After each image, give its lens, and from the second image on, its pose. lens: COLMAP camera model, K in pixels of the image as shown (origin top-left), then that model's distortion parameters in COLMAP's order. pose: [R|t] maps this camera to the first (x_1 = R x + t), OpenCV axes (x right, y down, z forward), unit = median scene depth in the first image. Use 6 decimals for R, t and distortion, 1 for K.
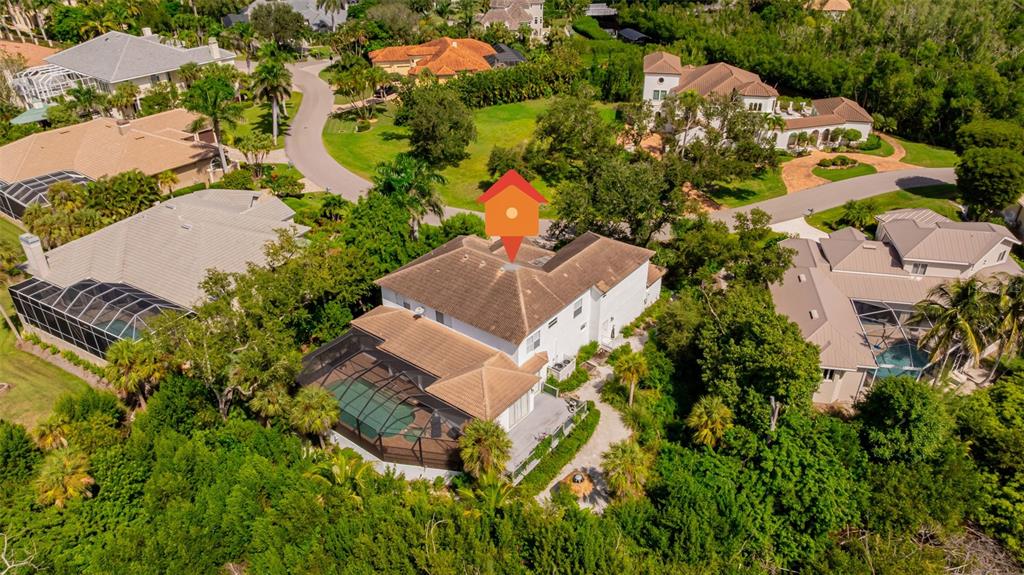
lens RADIAL K [[711.5, 0, 512.0], [0, 711.5, 287.5], [0, 0, 1]] dist [-0.022871, 0.005006]
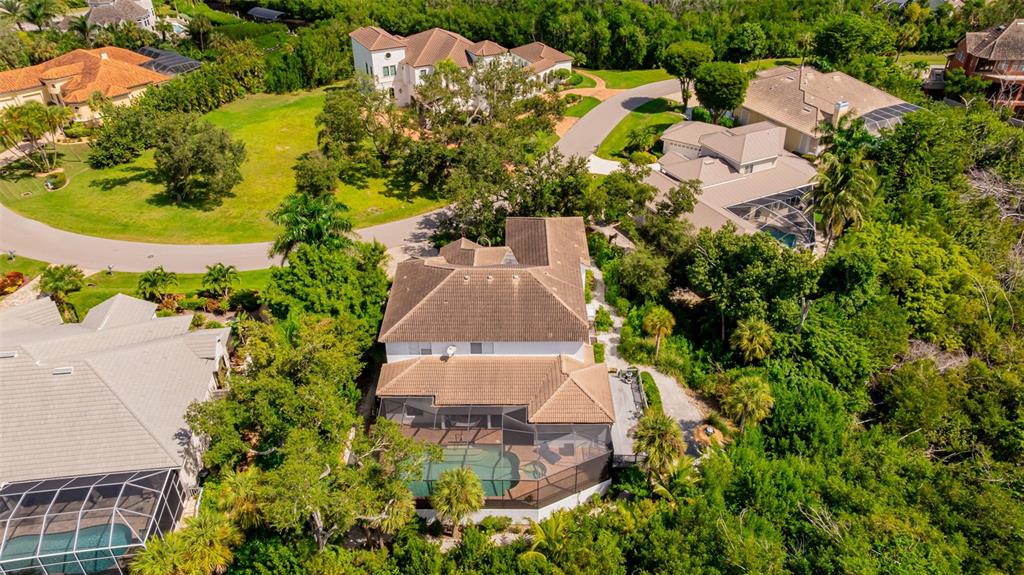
lens RADIAL K [[711.5, 0, 512.0], [0, 711.5, 287.5], [0, 0, 1]] dist [-0.022871, 0.005006]
pose [[0.798017, -0.333944, 0.501649, -0.293055], [0.307578, 0.941538, 0.137484, -0.084768], [-0.518233, 0.044582, 0.854077, 0.103864]]
